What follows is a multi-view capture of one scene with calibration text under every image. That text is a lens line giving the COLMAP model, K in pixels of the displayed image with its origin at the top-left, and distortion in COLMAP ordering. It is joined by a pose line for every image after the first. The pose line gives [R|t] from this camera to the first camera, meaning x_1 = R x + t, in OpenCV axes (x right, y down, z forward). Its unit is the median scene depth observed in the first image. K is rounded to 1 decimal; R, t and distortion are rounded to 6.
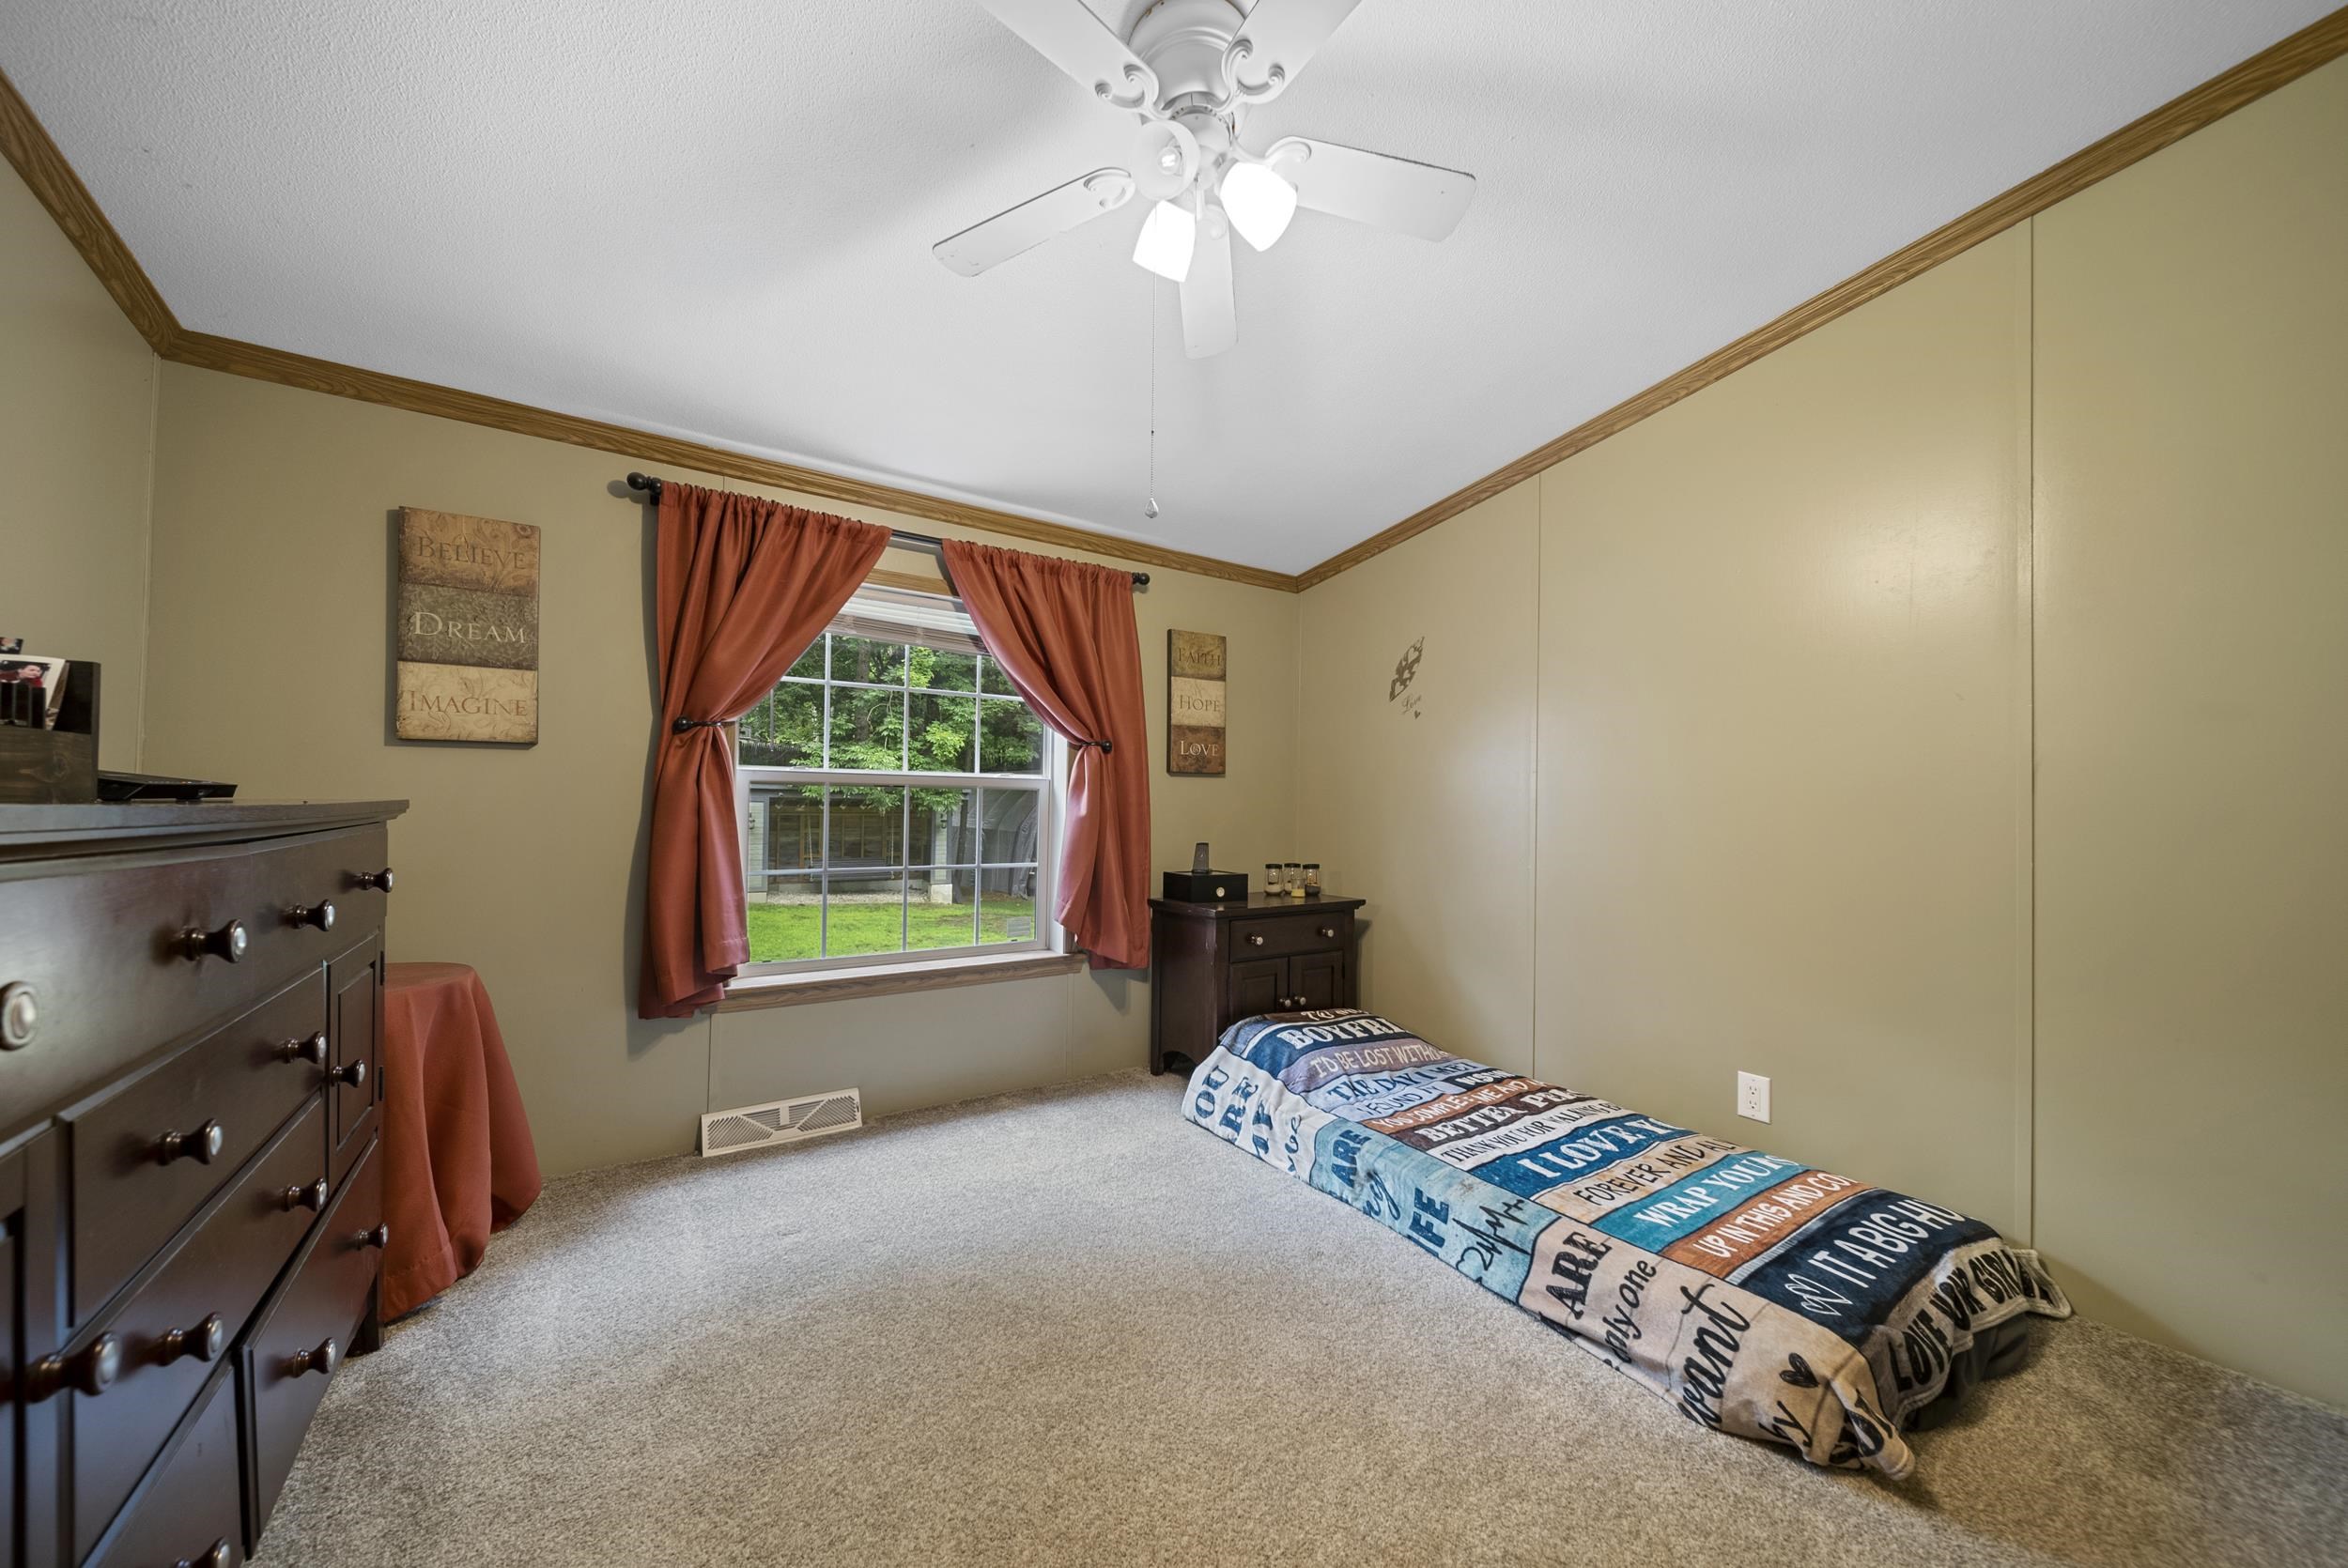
lens RADIAL K [[831.9, 0, 1169.6], [0, 831.9, 801.4], [0, 0, 1]] dist [-0.002143, -0.000405]
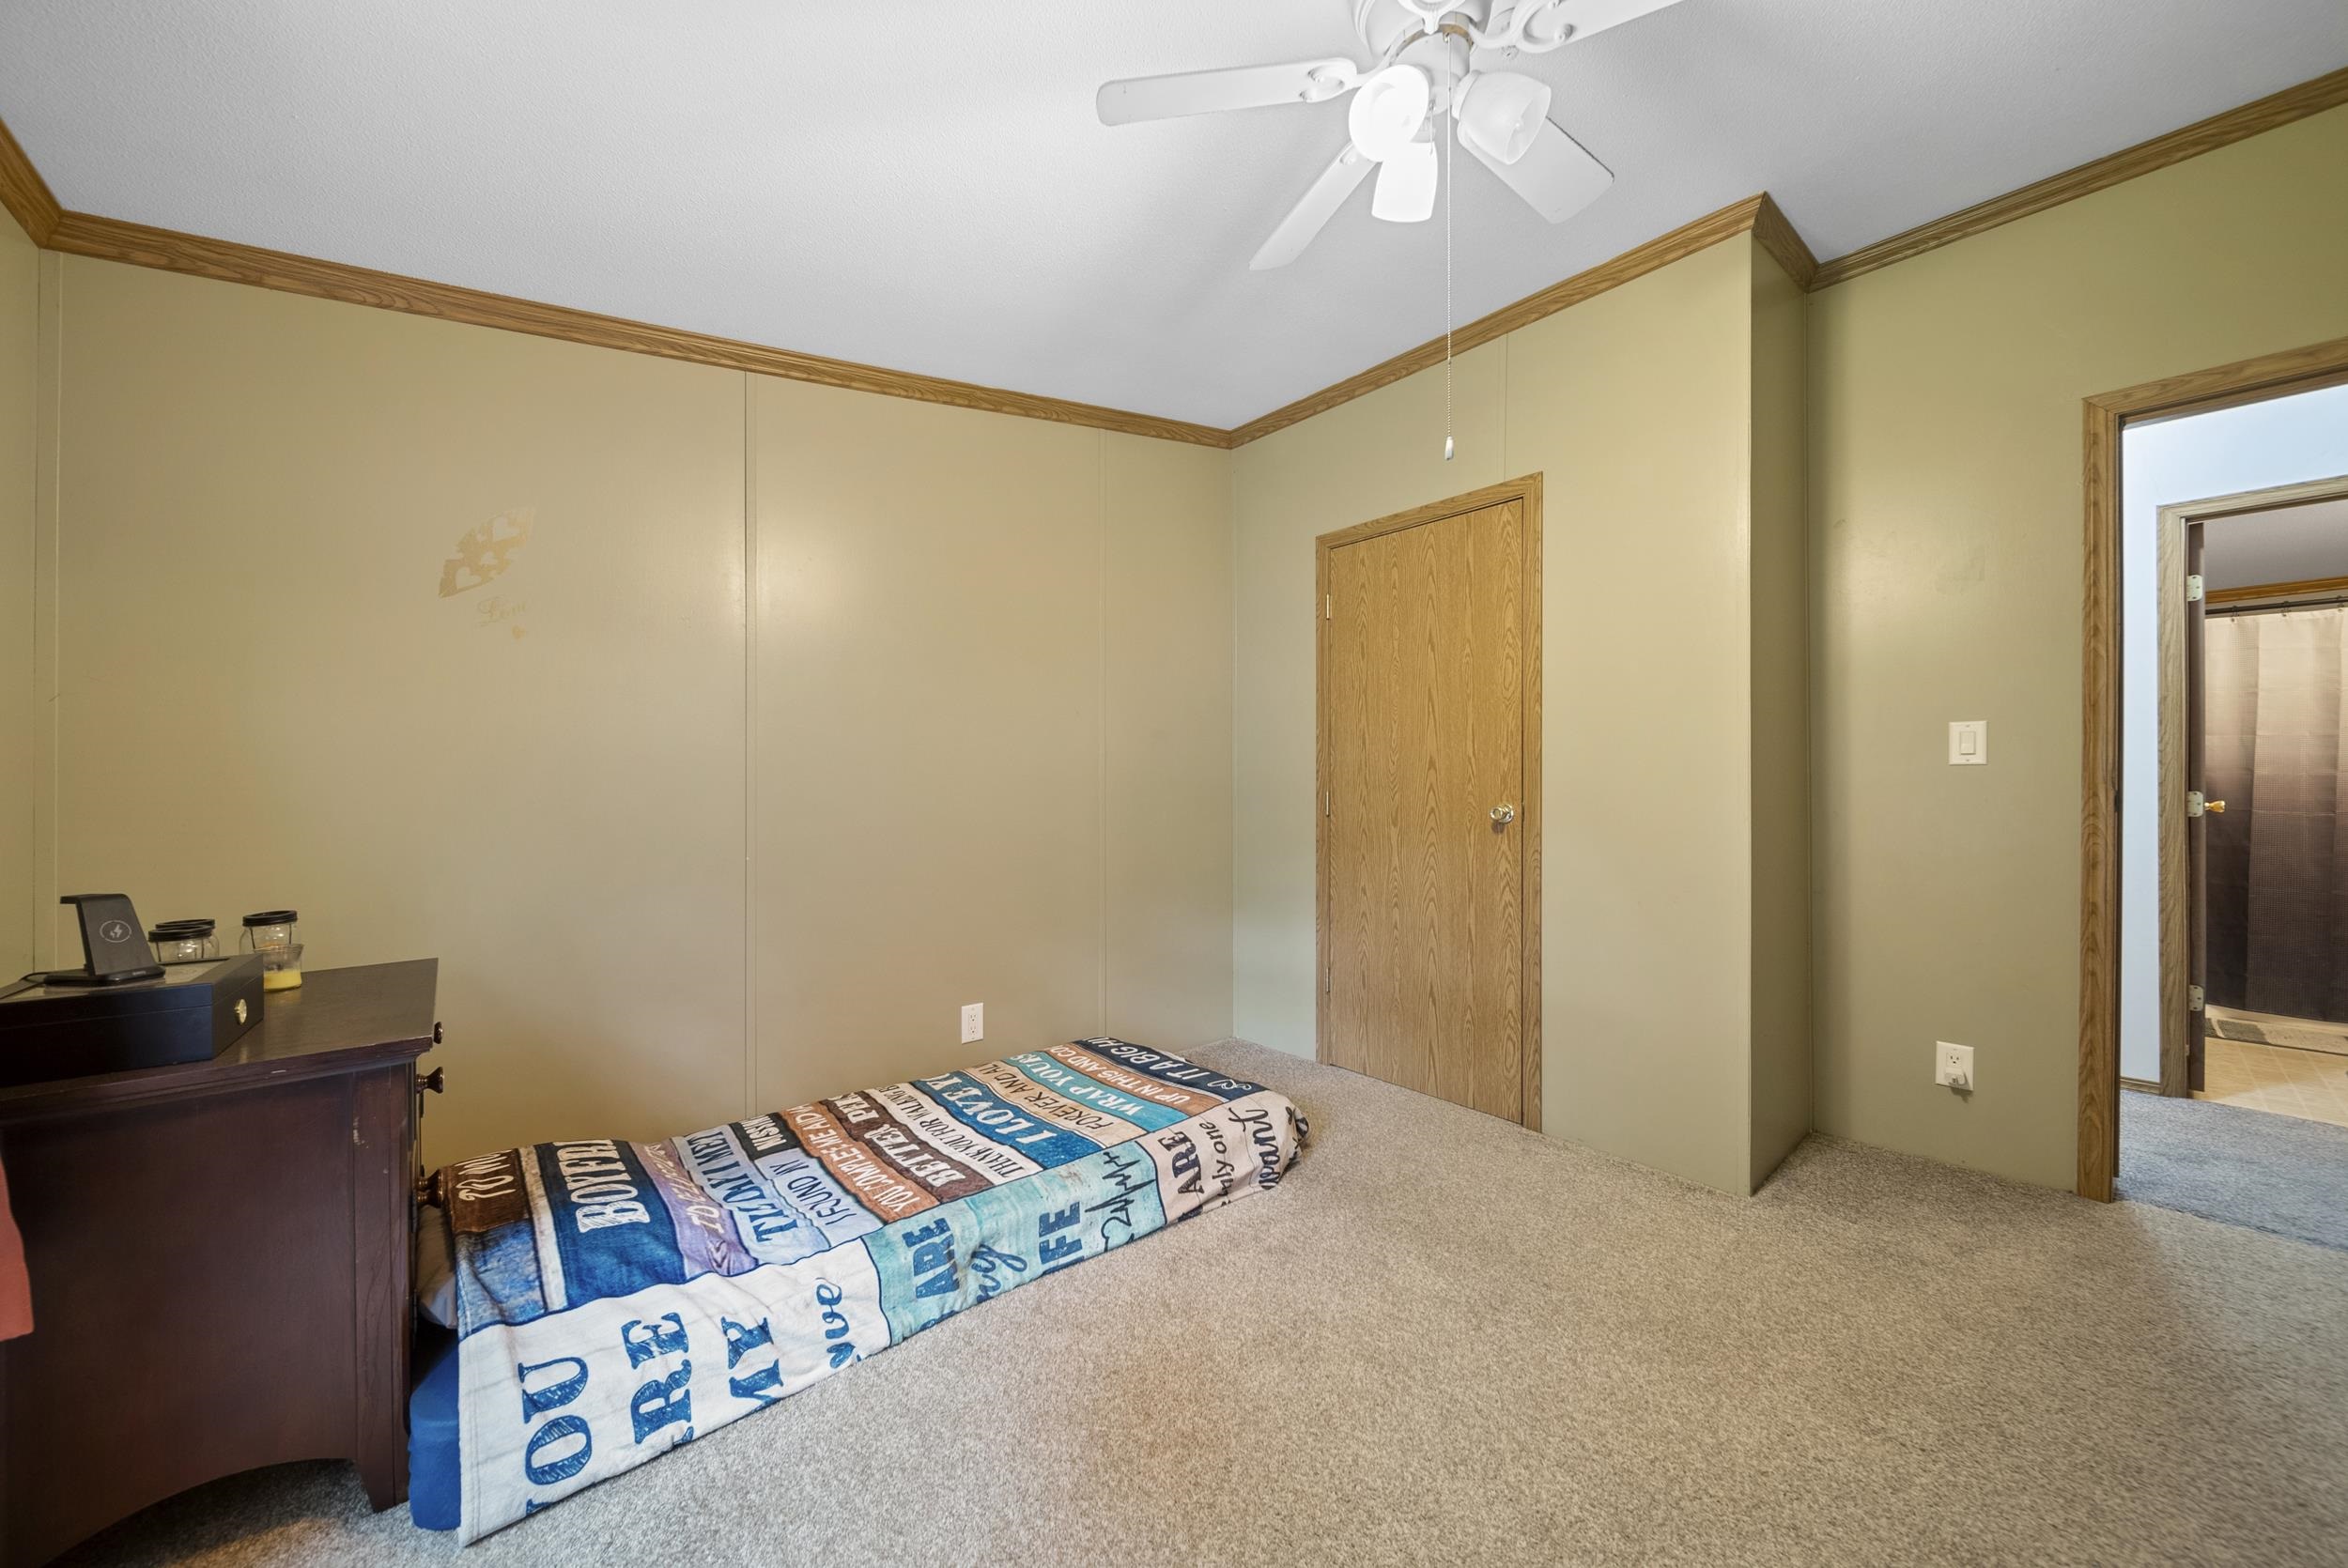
lens RADIAL K [[831.9, 0, 1177.4], [0, 831.9, 793.6], [0, 0, 1]] dist [-0.002143, -0.000405]
pose [[-0.137880, -0.019494, 0.990257, -0.560084], [-0.006067, 0.999804, 0.018838, -0.002703], [-0.990430, -0.003411, -0.137971, 0.924356]]
